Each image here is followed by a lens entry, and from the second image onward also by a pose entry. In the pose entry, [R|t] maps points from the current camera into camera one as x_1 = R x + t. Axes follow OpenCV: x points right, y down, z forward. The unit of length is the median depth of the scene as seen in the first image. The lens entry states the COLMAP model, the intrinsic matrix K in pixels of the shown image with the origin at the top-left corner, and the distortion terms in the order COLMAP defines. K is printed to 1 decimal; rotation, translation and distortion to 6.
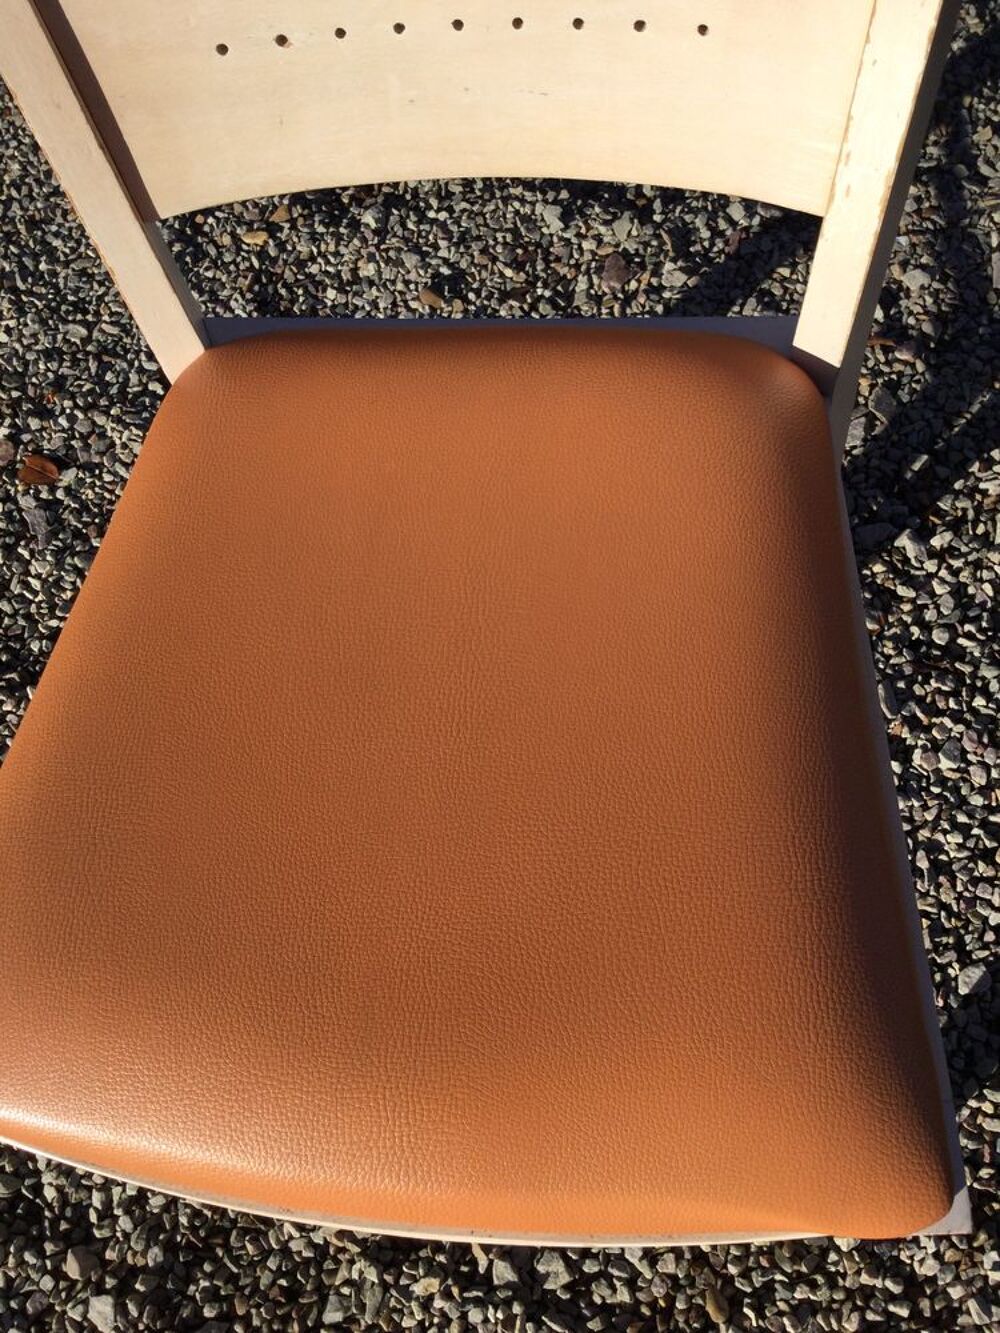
lens RADIAL K [[1179.0, 0, 500.0], [0, 1179.0, 666.5], [0, 0, 1]] dist [0.095862, -0.205146]
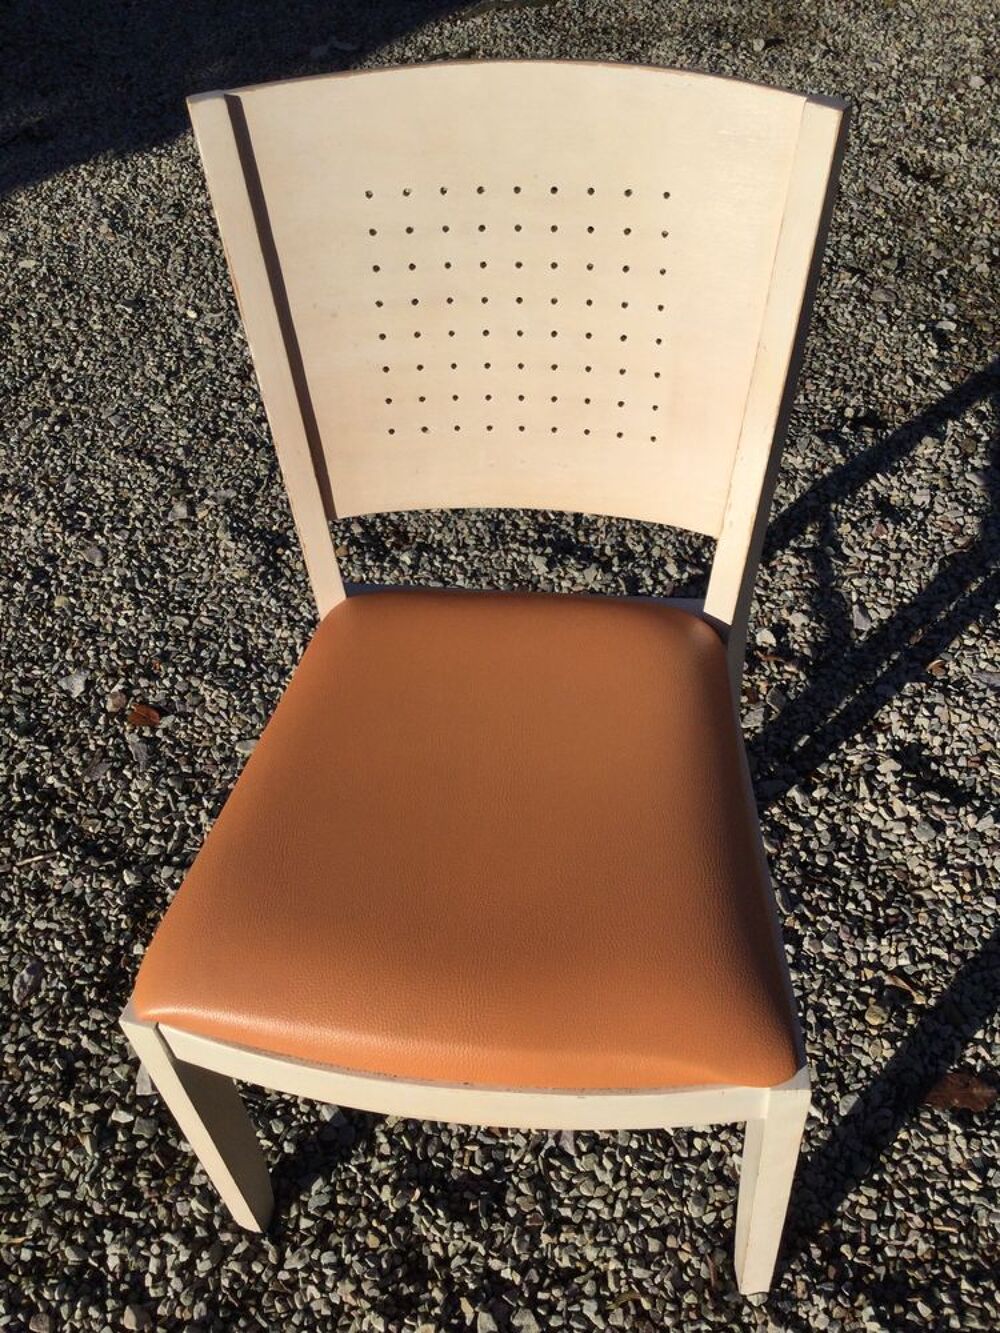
lens RADIAL K [[1179.0, 0, 500.0], [0, 1179.0, 666.5], [0, 0, 1]] dist [0.095862, -0.205146]
pose [[0.997329, 0.060793, 0.040482, -0.059042], [-0.045434, 0.950352, -0.307843, 0.187217], [-0.057187, 0.305182, 0.950576, -0.311922]]
